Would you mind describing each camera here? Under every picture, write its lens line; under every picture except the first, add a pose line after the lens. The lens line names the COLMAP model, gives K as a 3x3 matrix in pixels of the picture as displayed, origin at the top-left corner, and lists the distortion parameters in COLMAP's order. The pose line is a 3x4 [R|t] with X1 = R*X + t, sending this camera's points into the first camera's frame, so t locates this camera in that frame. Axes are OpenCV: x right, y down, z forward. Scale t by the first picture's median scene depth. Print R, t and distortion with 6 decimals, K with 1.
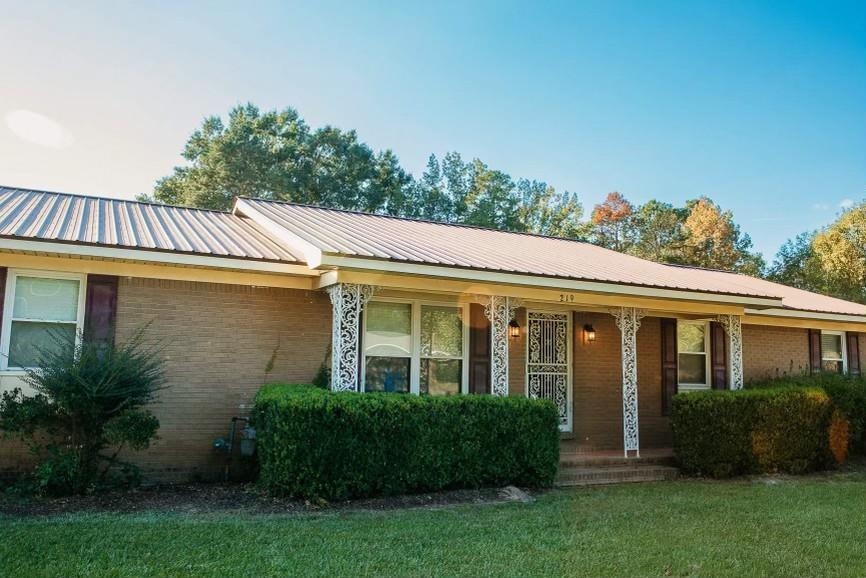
lens RADIAL K [[579.1, 0, 436.5], [0, 579.1, 291.0], [0, 0, 1]] dist [-0.029435, 0.014563]
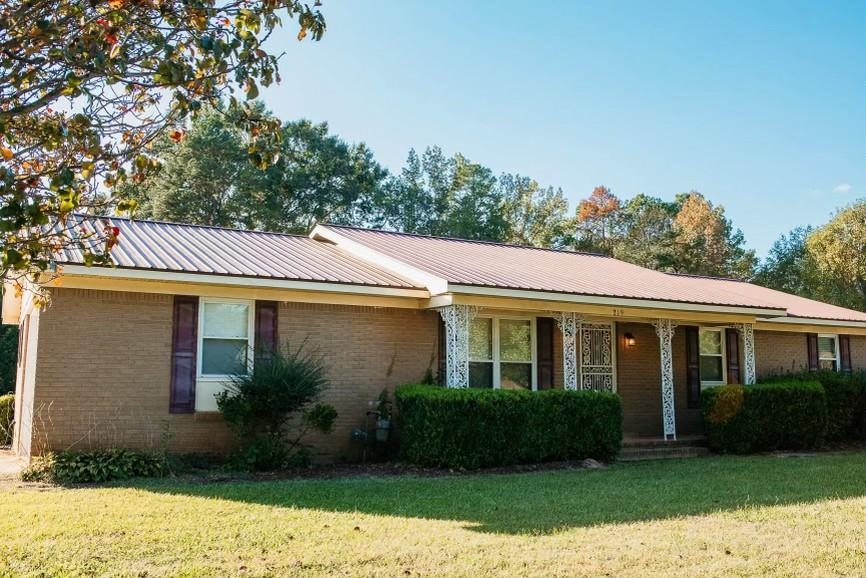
lens RADIAL K [[641.3, 0, 431.0], [0, 641.3, 290.2], [0, 0, 1]] dist [-0.015820, 0.005767]
pose [[0.998756, -0.010748, 0.048702, -0.215906], [0.010811, 0.999941, -0.001026, -0.033844], [-0.048688, 0.001552, 0.998813, -0.315139]]
